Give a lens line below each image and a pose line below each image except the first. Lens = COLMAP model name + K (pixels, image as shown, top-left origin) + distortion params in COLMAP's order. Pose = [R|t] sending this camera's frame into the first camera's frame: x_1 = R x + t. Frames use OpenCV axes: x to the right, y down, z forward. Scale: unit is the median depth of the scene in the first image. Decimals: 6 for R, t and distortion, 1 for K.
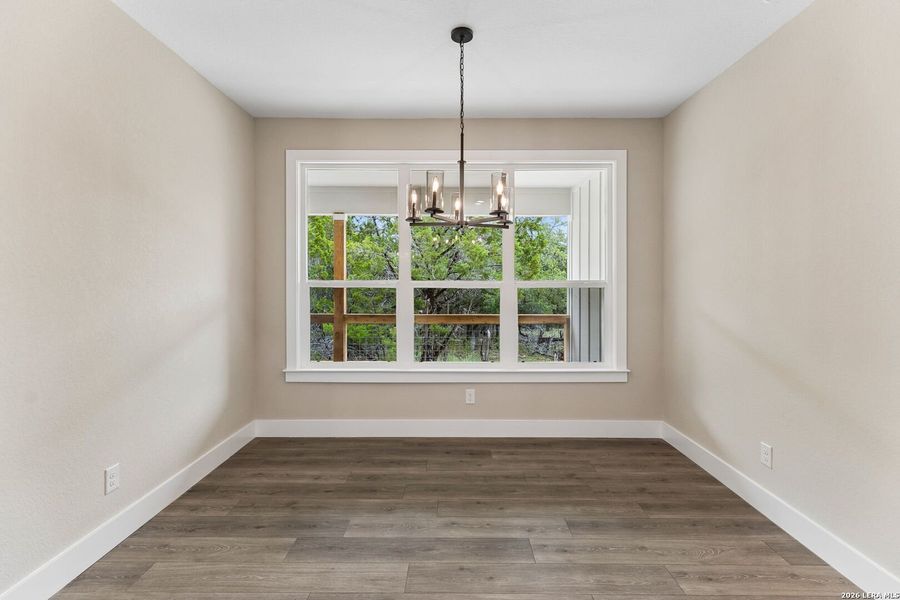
lens RADIAL K [[517.0, 0, 449.5], [0, 517.0, 282.8], [0, 0, 1]] dist [0.002885, 0.001097]
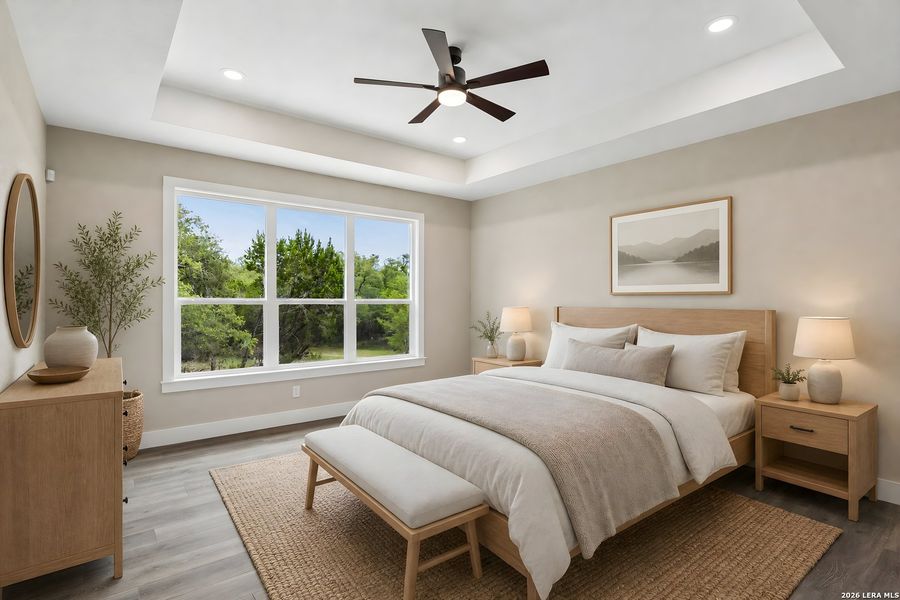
lens RADIAL K [[439.6, 0, 457.6], [0, 439.6, 302.1], [0, 0, 1]] dist [0.001601, 0.000236]
pose [[0.785746, -0.001511, 0.618547, -0.386803], [-0.000911, 0.999993, 0.003600, -0.000112], [-0.618548, -0.003392, 0.785739, -0.084971]]
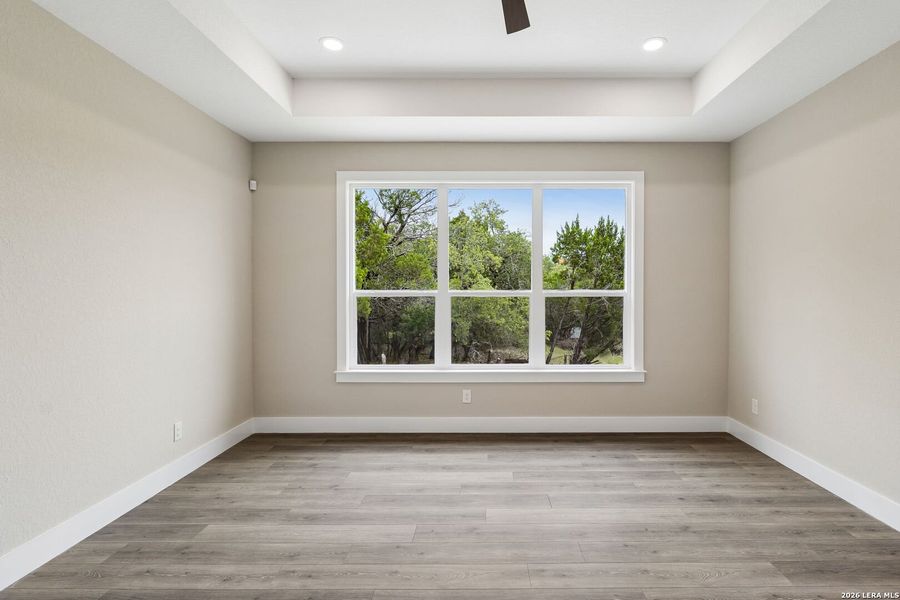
lens RADIAL K [[472.7, 0, 446.2], [0, 472.7, 298.9], [0, 0, 1]] dist [-0.005013, -0.001075]
pose [[0.999986, -0.001895, 0.004982, -0.084683], [0.001830, 0.999913, 0.013059, 0.000865], [-0.005006, -0.013050, 0.999902, -0.005241]]
